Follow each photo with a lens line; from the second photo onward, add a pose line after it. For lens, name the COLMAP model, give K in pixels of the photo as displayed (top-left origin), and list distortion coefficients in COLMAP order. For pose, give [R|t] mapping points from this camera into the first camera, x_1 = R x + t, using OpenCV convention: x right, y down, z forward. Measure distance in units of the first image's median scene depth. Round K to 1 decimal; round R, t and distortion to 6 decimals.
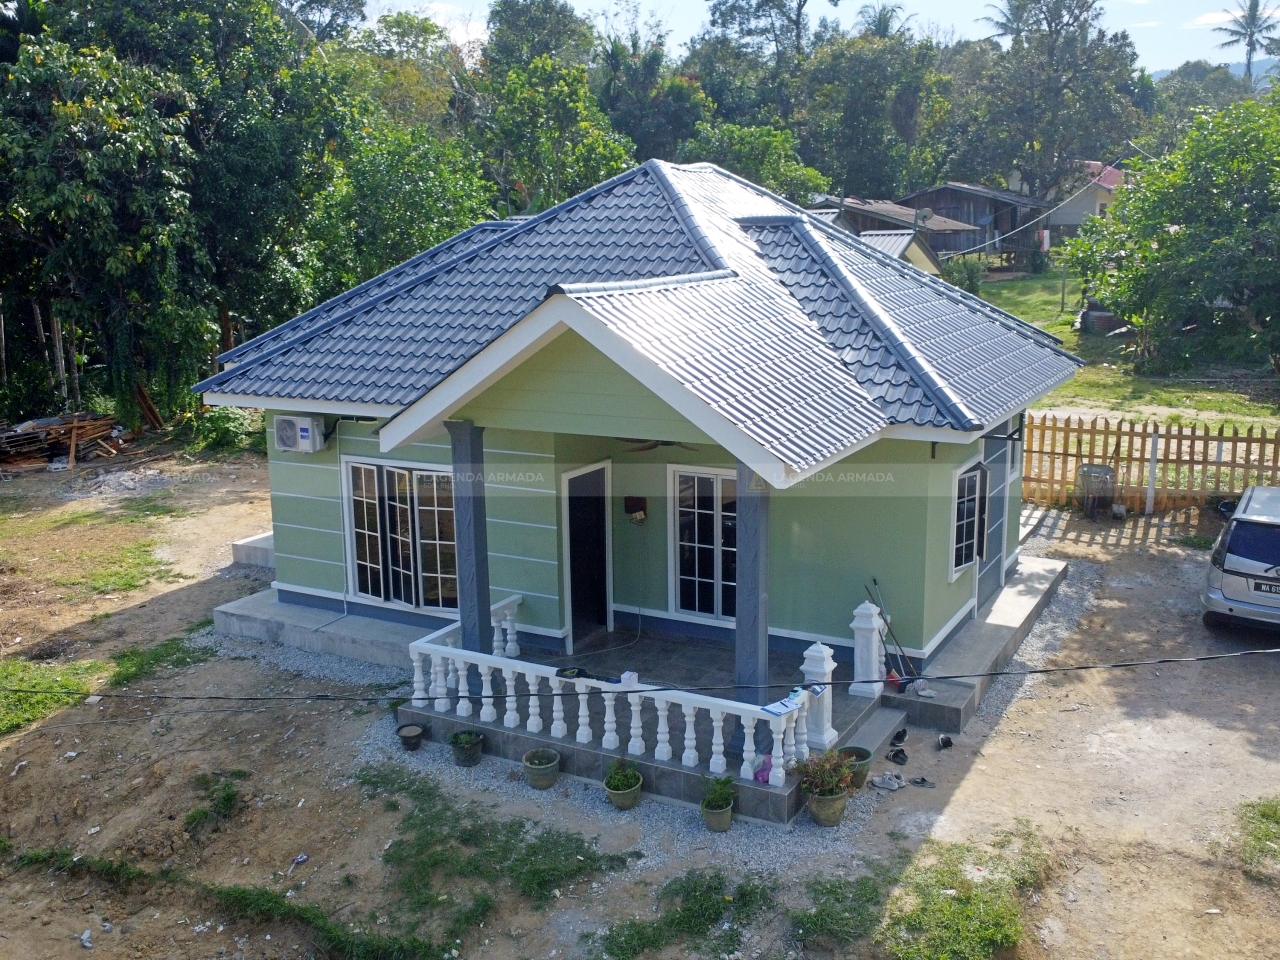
lens RADIAL K [[1237.7, 0, 640.0], [0, 1237.7, 480.0], [0, 0, 1]] dist [-0.011776, -0.037362]
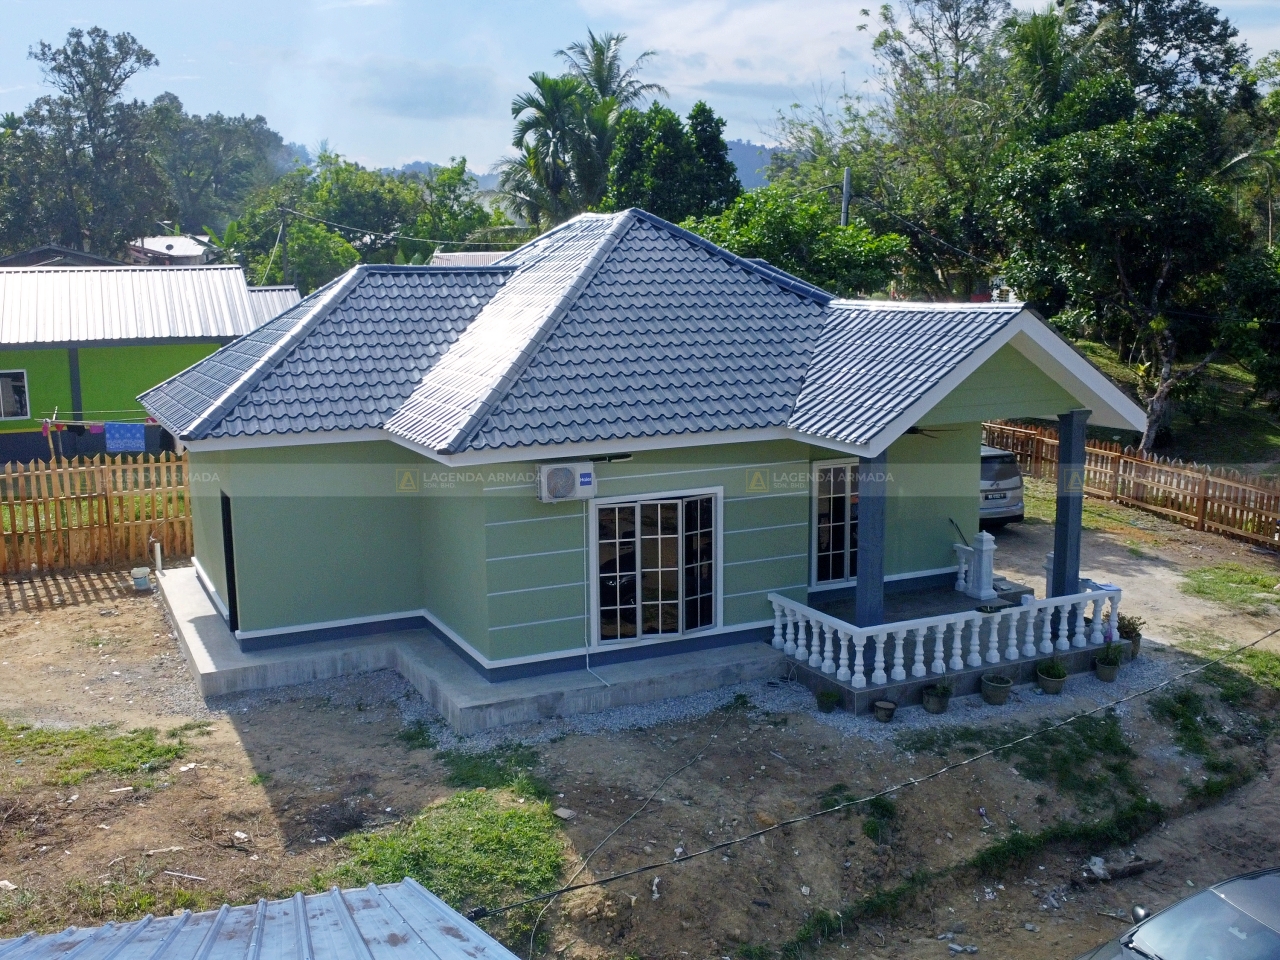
lens RADIAL K [[1235.4, 0, 607.7], [0, 1235.4, 478.4], [0, 0, 1]] dist [-0.012979, -0.039938]
pose [[0.591955, -0.124169, 0.796348, -1.056161], [0.169559, 0.985134, 0.027565, -0.063714], [-0.787933, 0.118711, 0.604210, 0.439265]]
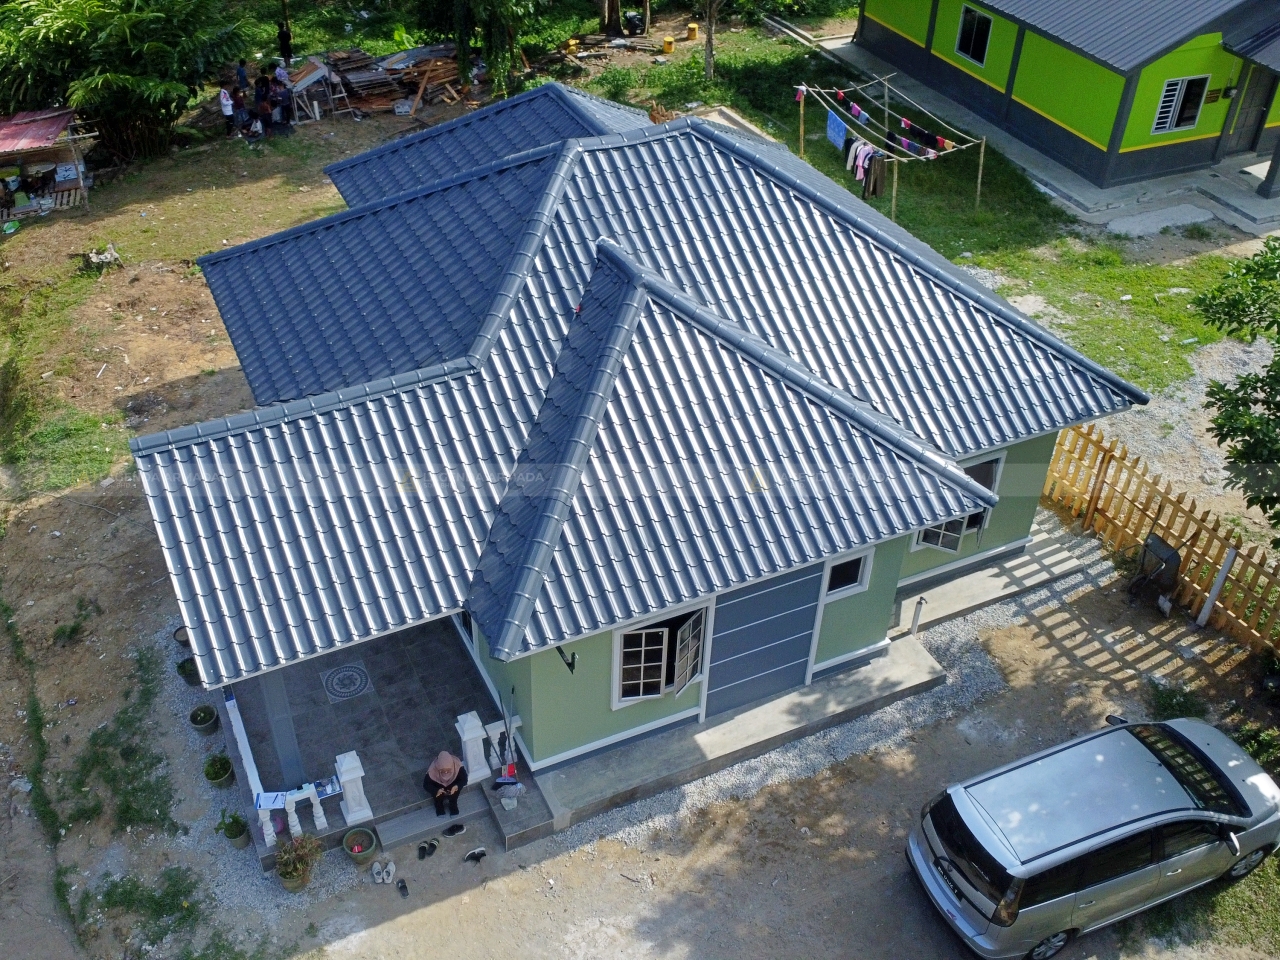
lens RADIAL K [[1252.1, 0, 559.1], [0, 1252.1, 480.6], [0, 0, 1]] dist [-0.012954, -0.018238]
pose [[0.786227, 0.382769, -0.485113, 0.634670], [-0.122310, 0.865916, 0.485005, -0.564600], [0.605712, -0.321991, 0.727623, 0.281819]]
